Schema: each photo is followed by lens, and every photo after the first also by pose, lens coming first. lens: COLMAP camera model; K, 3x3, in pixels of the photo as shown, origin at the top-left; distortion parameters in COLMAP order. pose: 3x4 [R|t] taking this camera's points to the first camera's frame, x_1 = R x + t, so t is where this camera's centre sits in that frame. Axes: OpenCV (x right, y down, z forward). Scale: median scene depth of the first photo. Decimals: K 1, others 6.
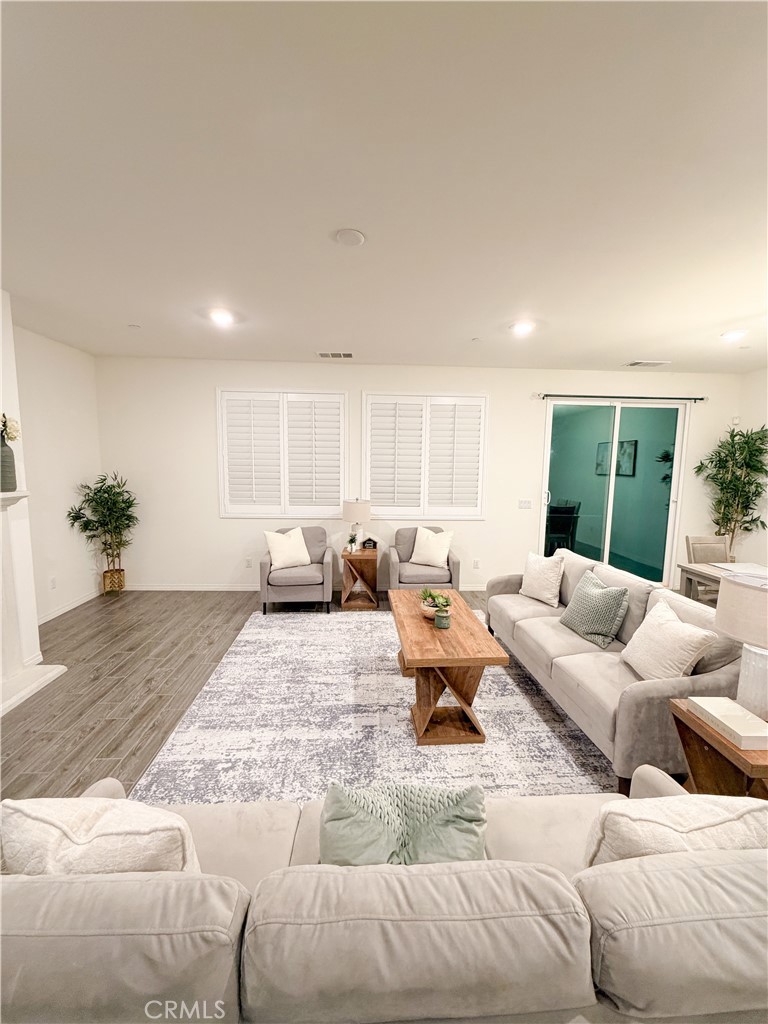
lens RADIAL K [[408.4, 0, 379.9], [0, 408.4, 509.7], [0, 0, 1]] dist [-0.004009, -0.000051]
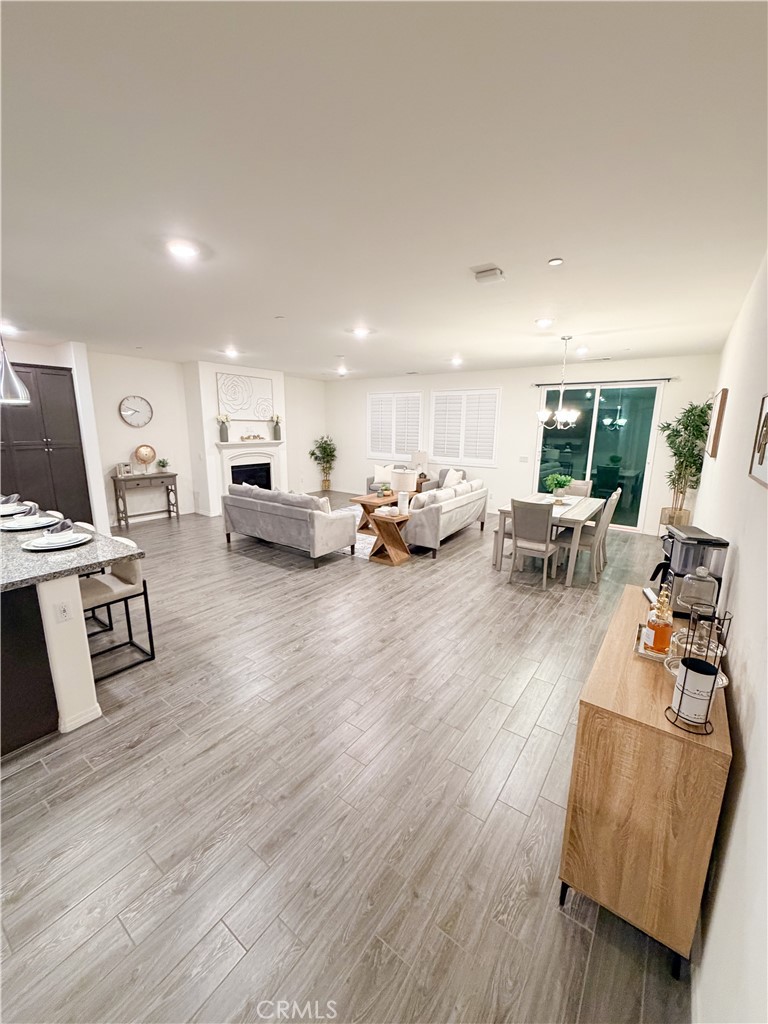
lens RADIAL K [[408.4, 0, 384.3], [0, 408.4, 512.7], [0, 0, 1]] dist [-0.004009, -0.000051]
pose [[0.777681, 0.128010, -0.615488, 1.427671], [-0.072646, 0.990789, 0.114276, 0.073593], [0.624447, -0.044158, 0.779818, -0.778188]]
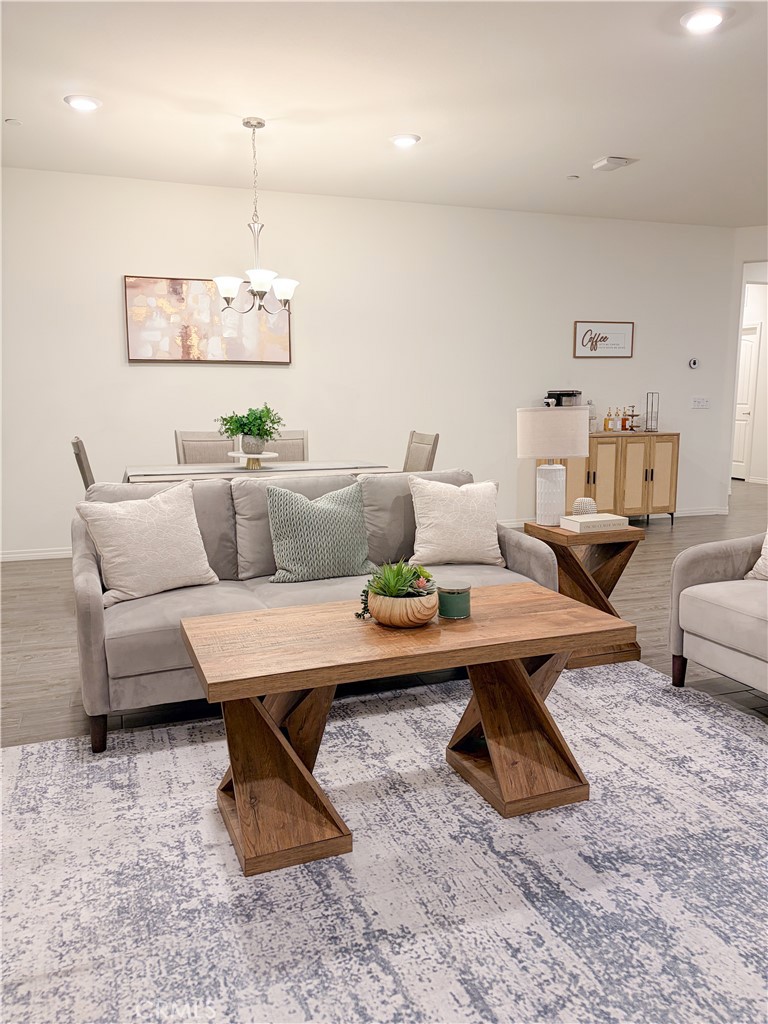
lens RADIAL K [[780.6, 0, 385.4], [0, 780.6, 508.7], [0, 0, 1]] dist [0.037933, -0.024822]
pose [[-0.295106, -0.152748, 0.943176, -0.558018], [0.109125, 0.975291, 0.192093, -0.012489], [-0.949212, 0.159612, -0.271146, 1.113260]]
